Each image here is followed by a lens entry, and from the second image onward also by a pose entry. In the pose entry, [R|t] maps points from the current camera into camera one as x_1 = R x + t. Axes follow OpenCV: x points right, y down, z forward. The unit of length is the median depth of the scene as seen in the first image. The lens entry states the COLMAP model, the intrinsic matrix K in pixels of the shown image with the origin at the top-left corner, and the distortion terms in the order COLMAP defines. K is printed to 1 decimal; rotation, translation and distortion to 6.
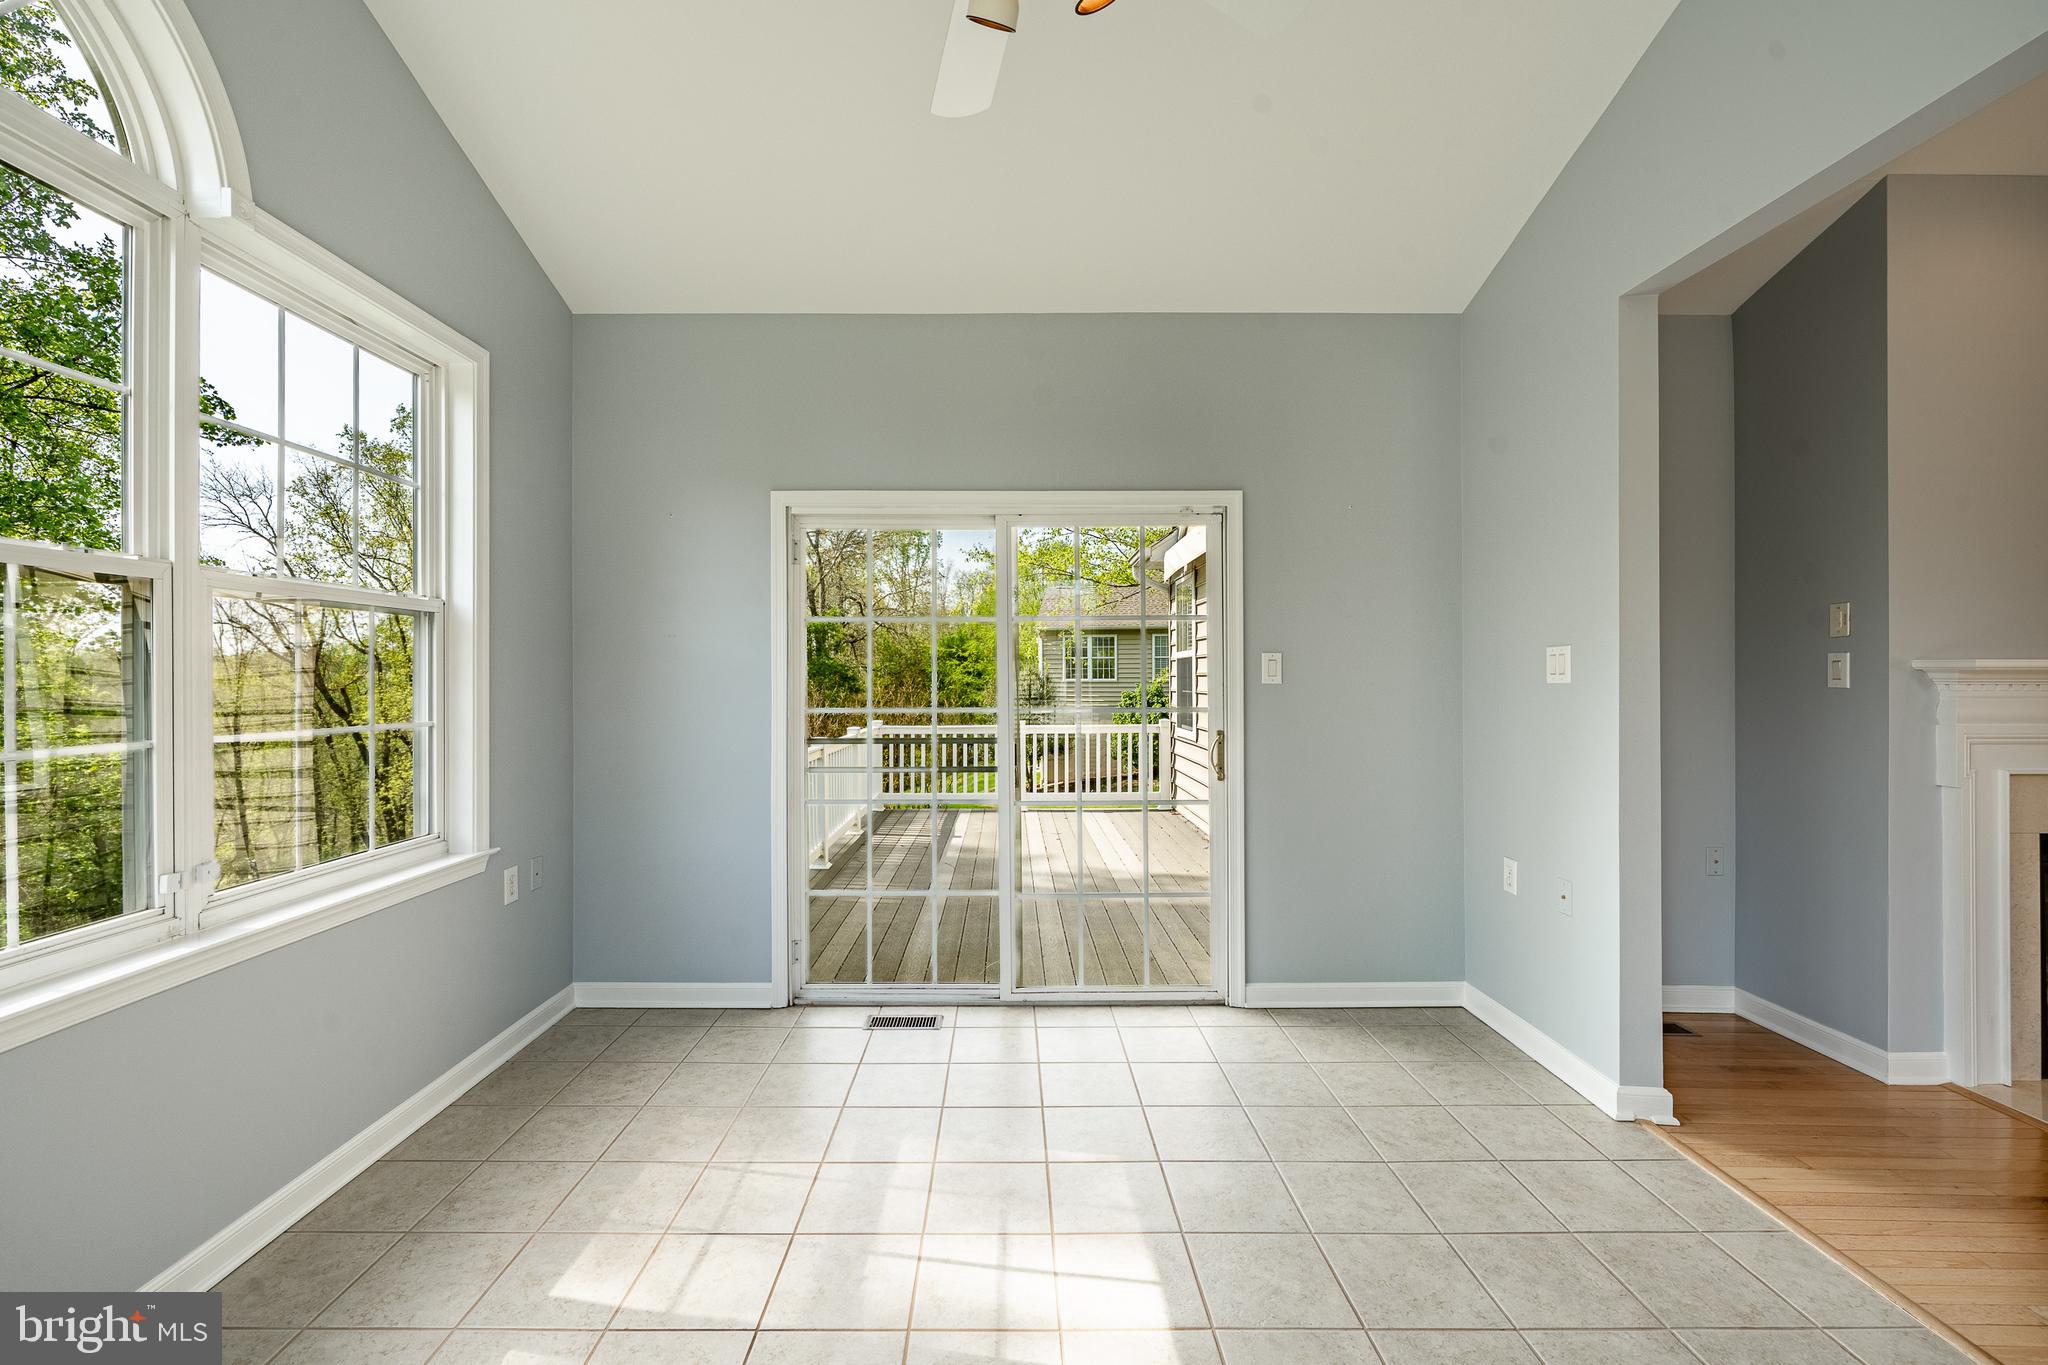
lens RADIAL K [[874.9, 0, 1009.3], [0, 874.9, 673.1], [0, 0, 1]] dist [-0.003189, -0.000144]
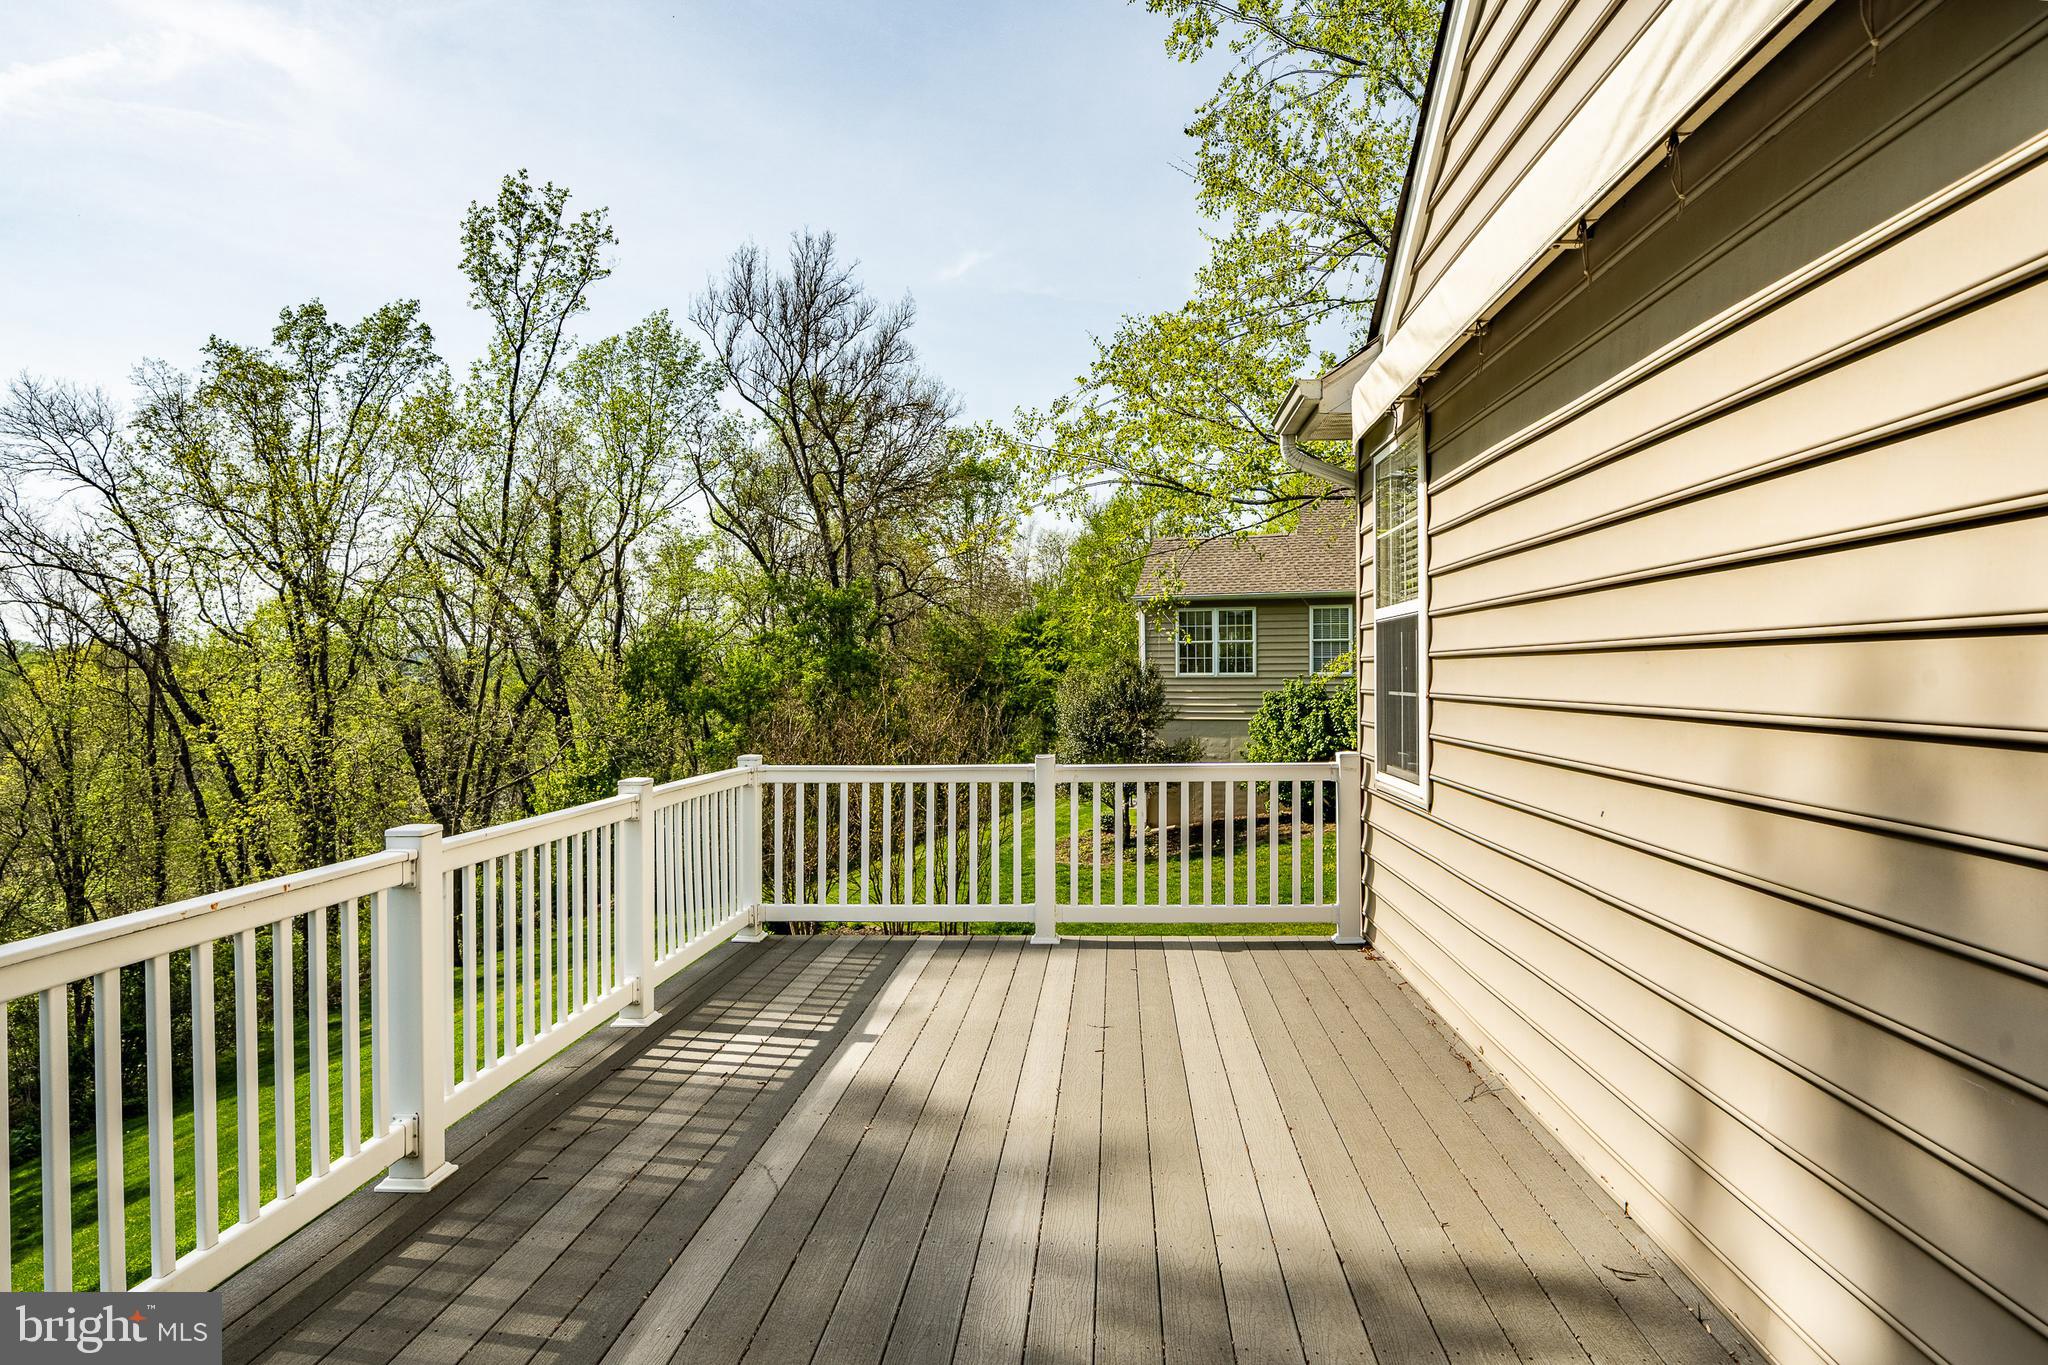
lens RADIAL K [[1128.5, 0, 1040.3], [0, 1128.5, 699.6], [0, 0, 1]] dist [0.003683, 0.000147]
pose [[0.997651, -0.002266, -0.068459, 0.016155], [0.004239, 0.999579, 0.028697, 0.001863], [0.068365, -0.028919, 0.997241, 0.115261]]
